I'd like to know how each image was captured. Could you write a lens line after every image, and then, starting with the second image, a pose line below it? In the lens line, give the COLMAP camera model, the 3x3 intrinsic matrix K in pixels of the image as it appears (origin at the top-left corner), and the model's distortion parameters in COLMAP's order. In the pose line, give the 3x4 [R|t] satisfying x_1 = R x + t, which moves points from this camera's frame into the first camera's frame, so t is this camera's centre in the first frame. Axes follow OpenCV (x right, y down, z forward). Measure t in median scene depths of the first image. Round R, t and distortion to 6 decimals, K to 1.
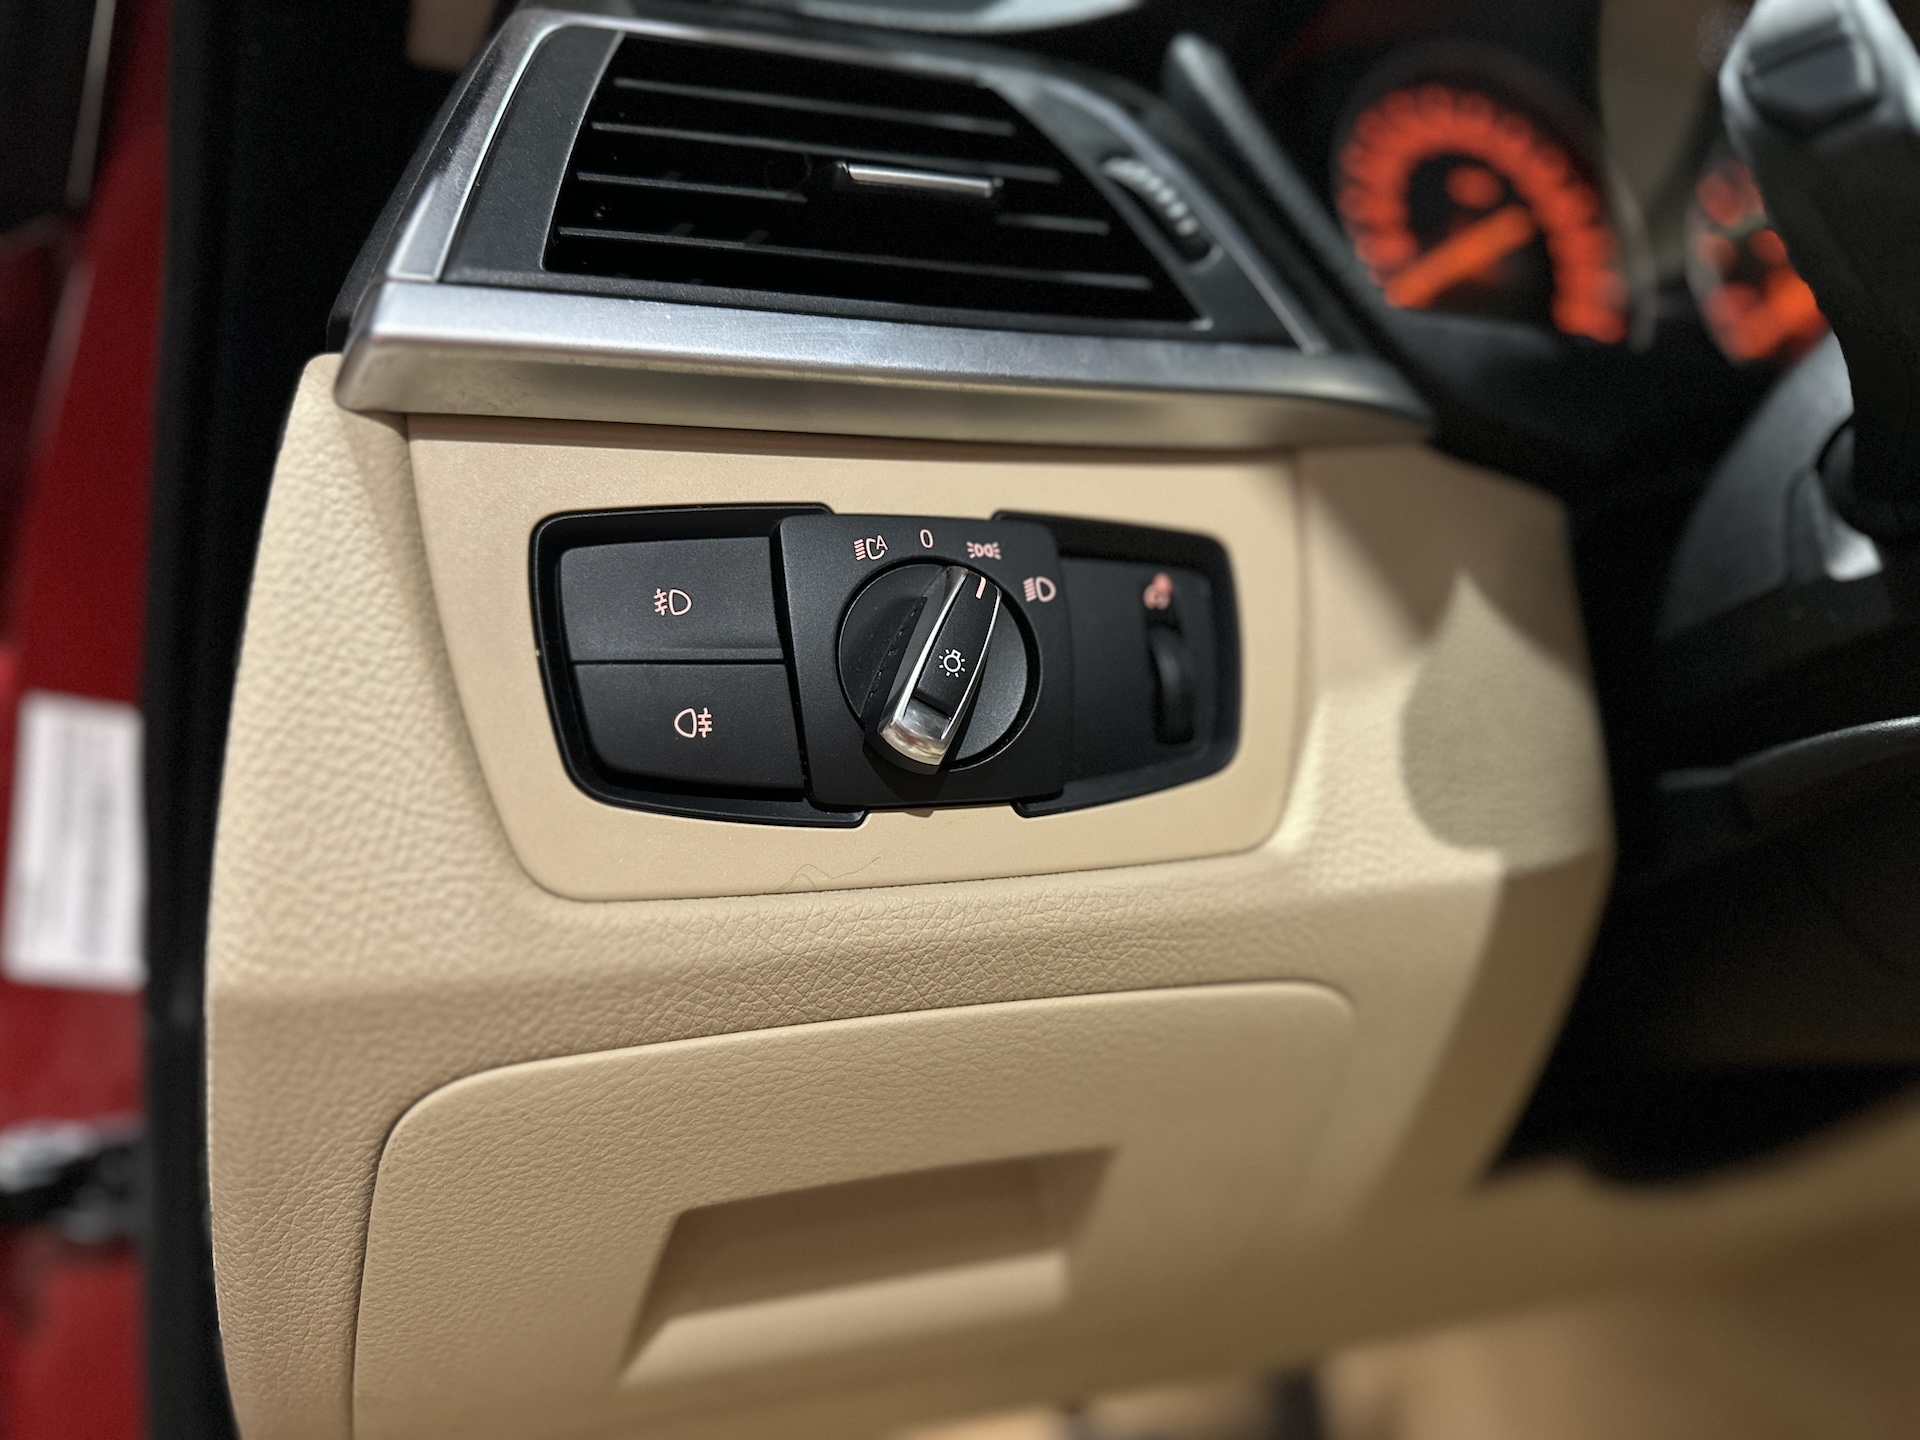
lens RADIAL K [[1331.9, 0, 960.0], [0, 1331.9, 720.0], [0, 0, 1]] dist [0.007820, -0.002361]
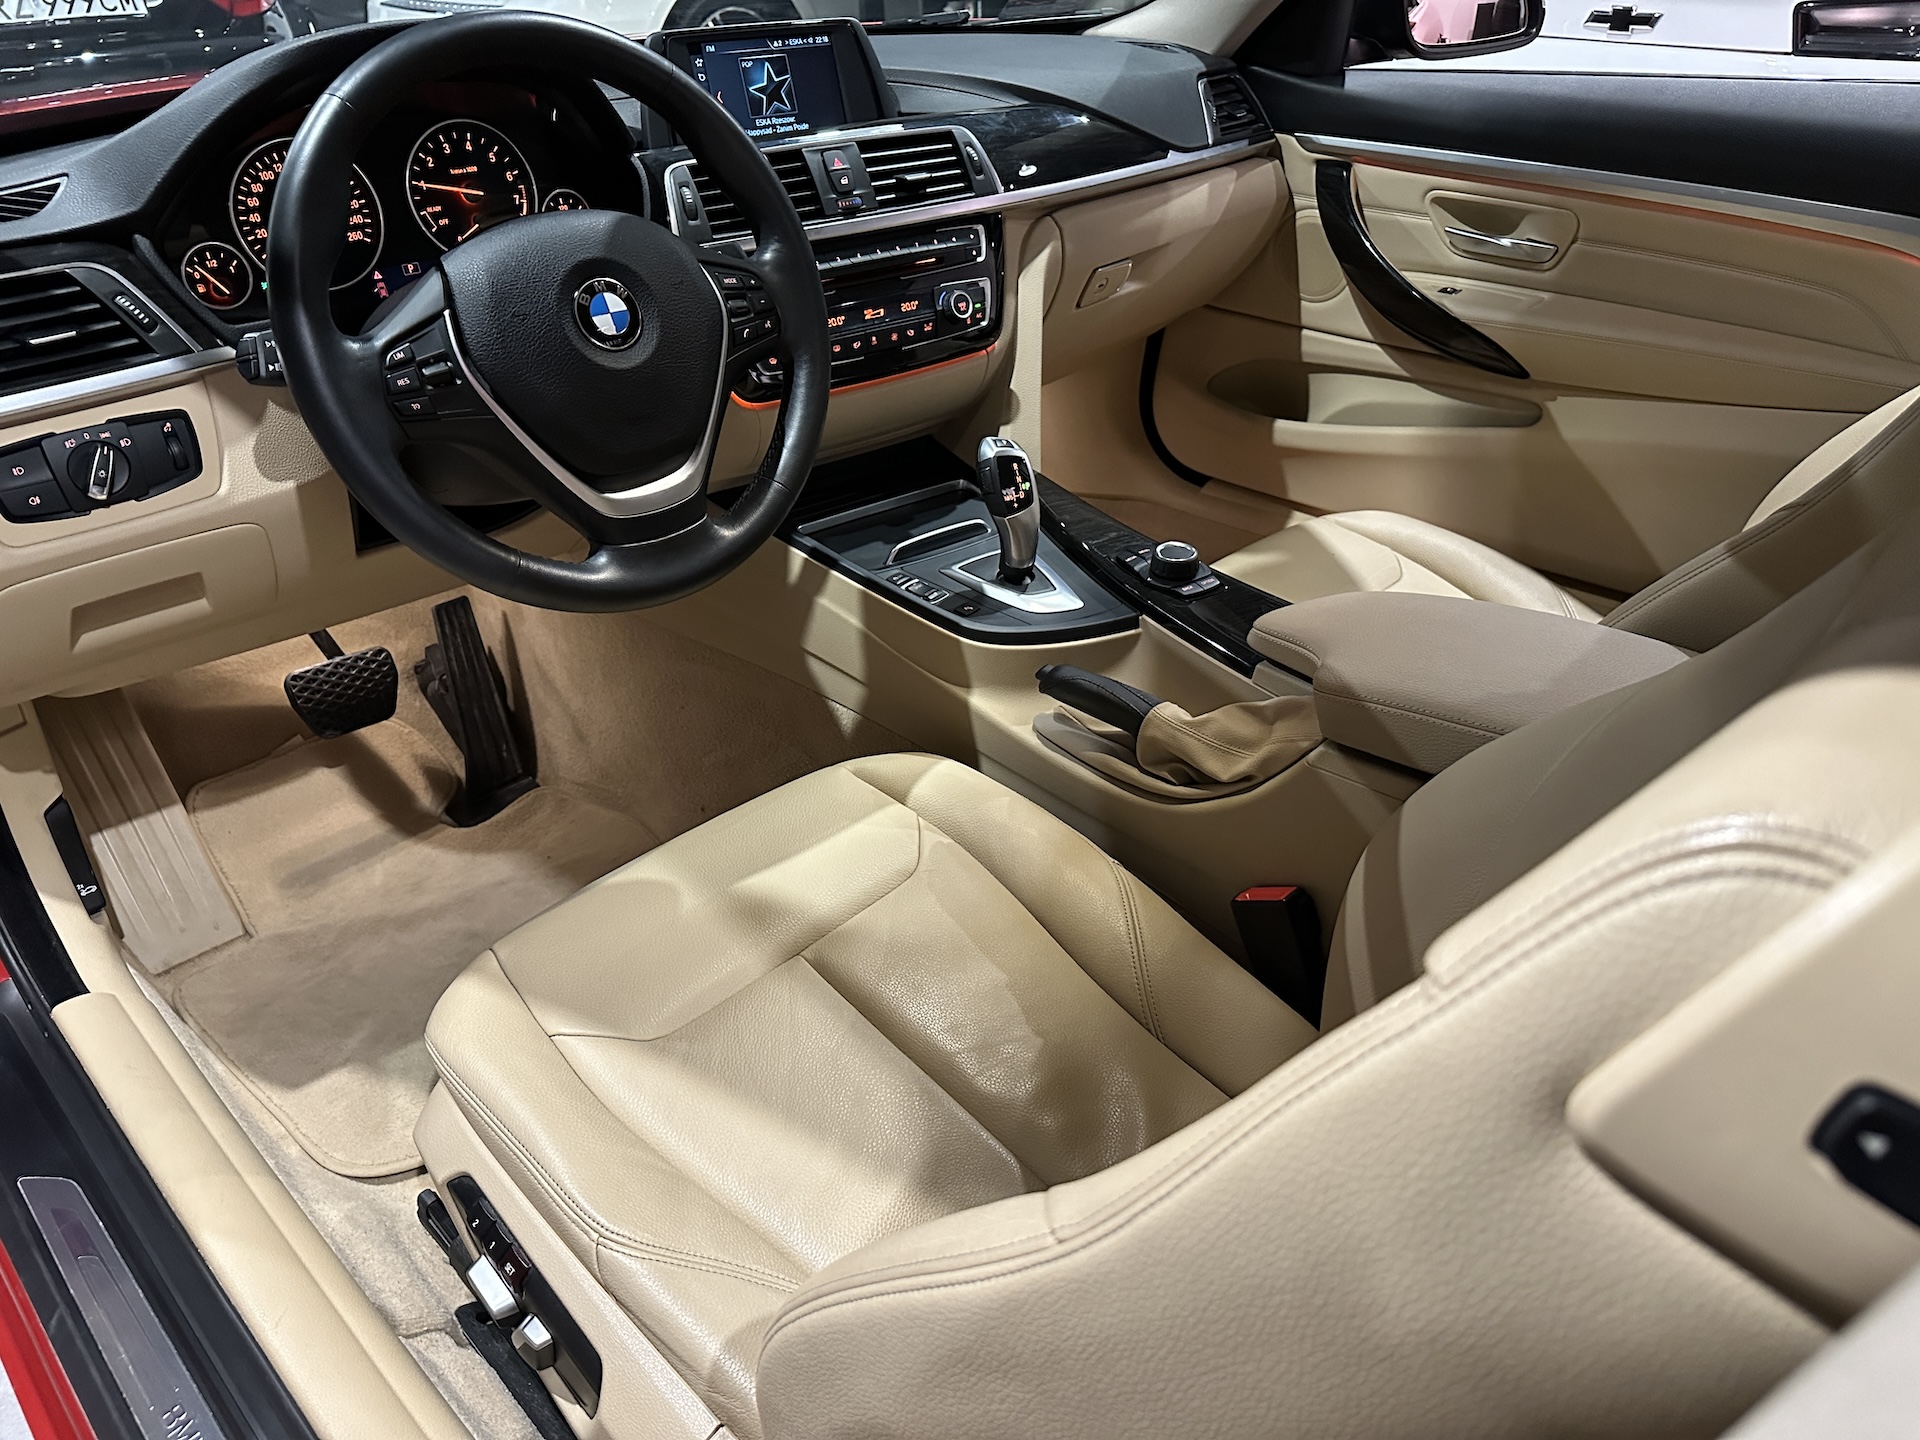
lens RADIAL K [[1316.8, 0, 960.0], [0, 1316.8, 720.0], [0, 0, 1]] dist [-0.007602, -0.006853]
pose [[0.920122, -0.202125, 0.335443, 0.789192], [0.013874, 0.872810, 0.487863, -1.129944], [-0.391387, -0.444239, 0.805896, -3.111567]]
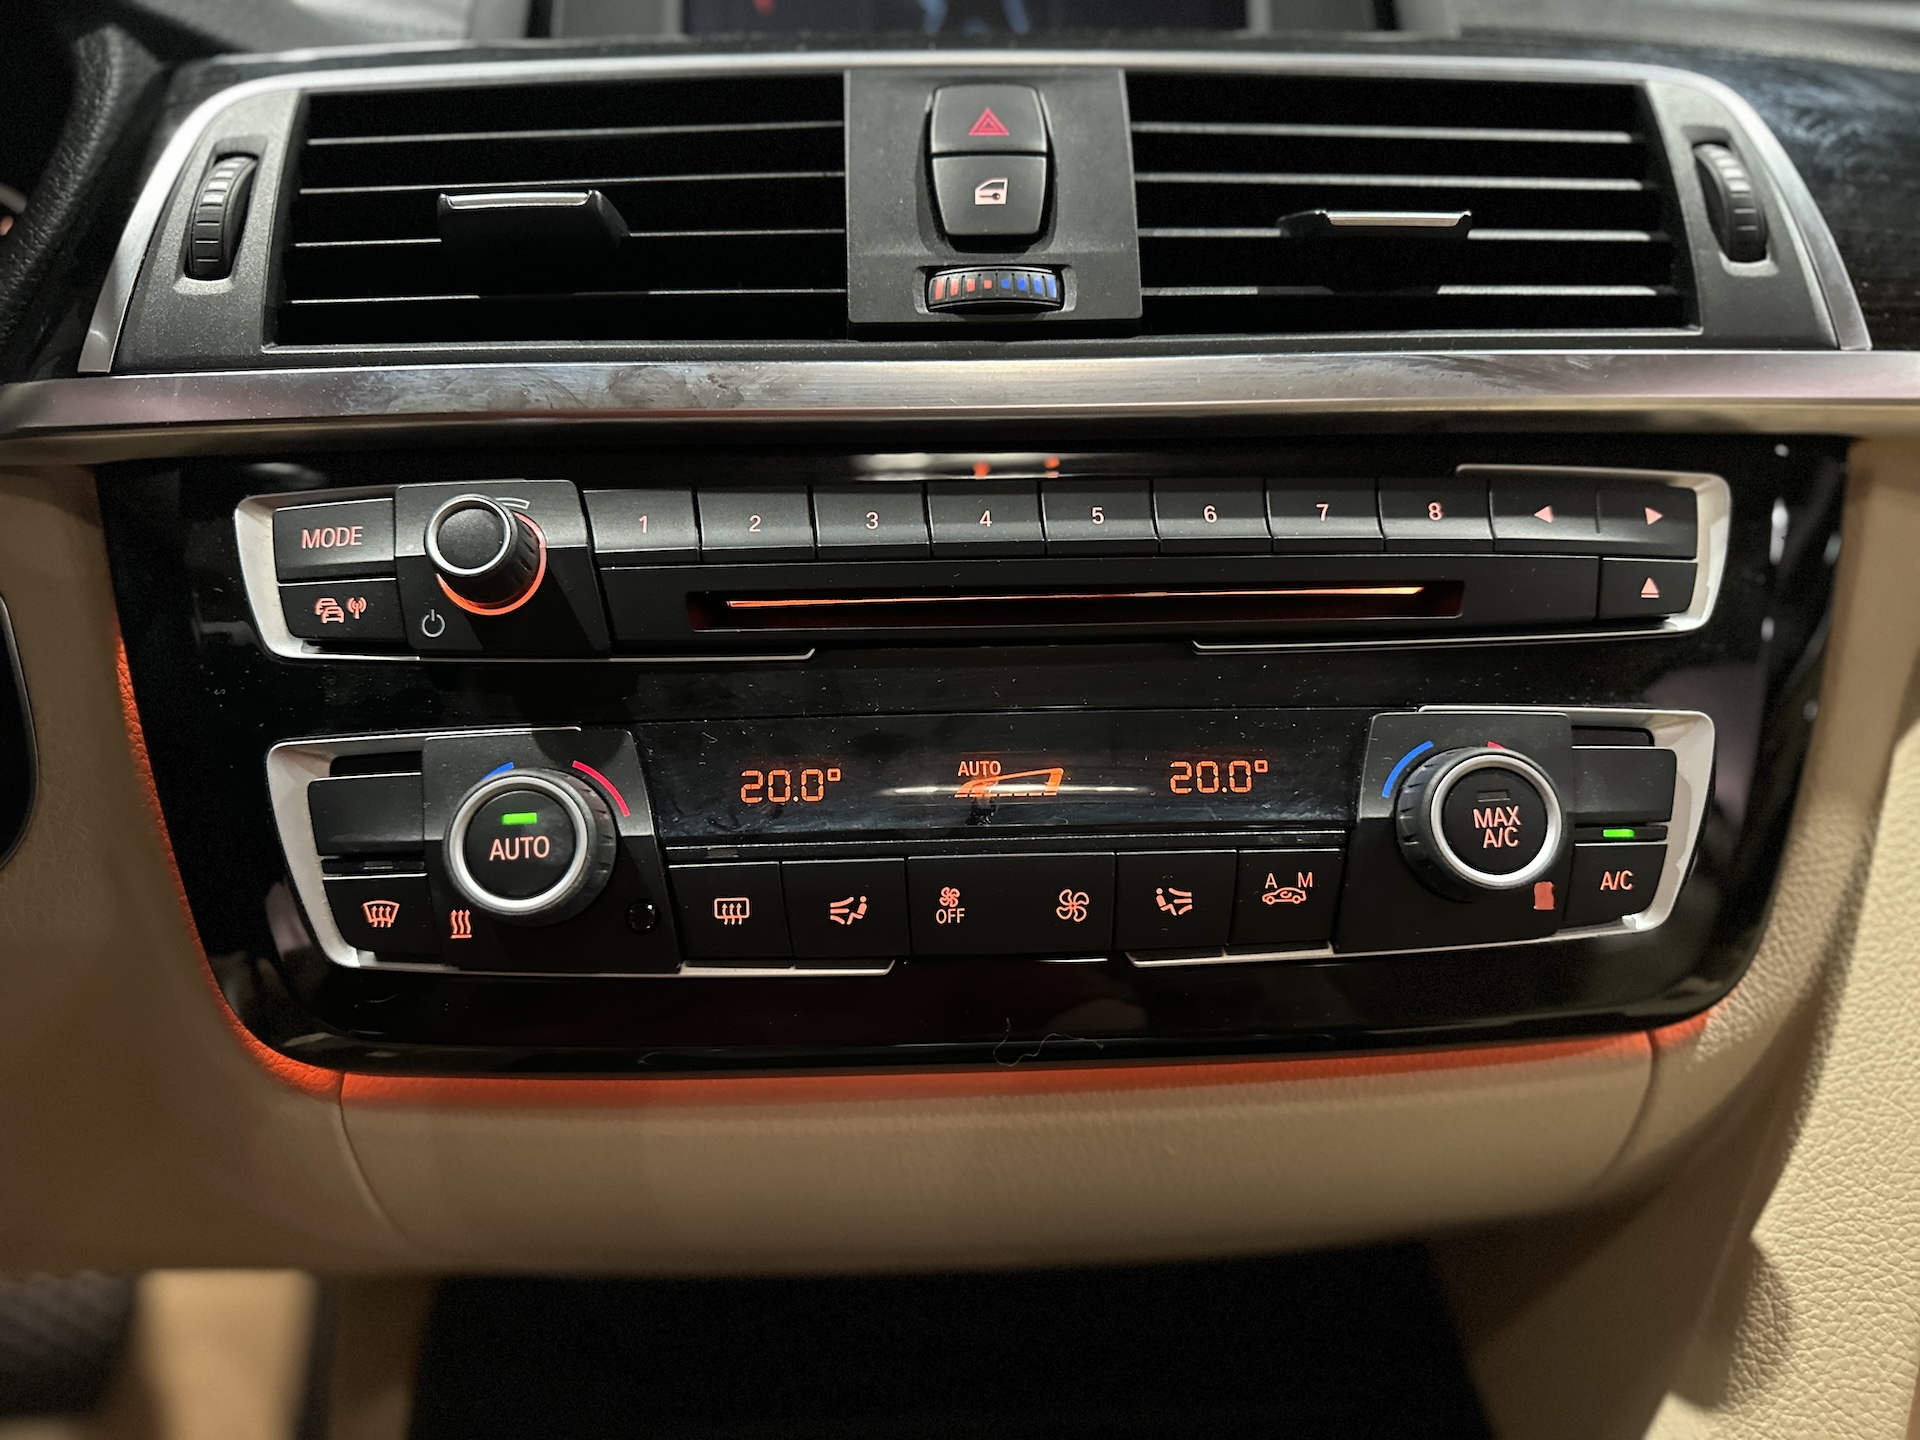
lens RADIAL K [[1347.3, 0, 1003.3], [0, 1347.3, 720.9], [0, 0, 1]] dist [0.103877, -0.177641]
pose [[0.975834, 0.060000, -0.210113, 2.711978], [-0.011572, 0.974403, 0.224509, -0.335728], [0.218205, -0.216652, 0.951550, 0.720486]]
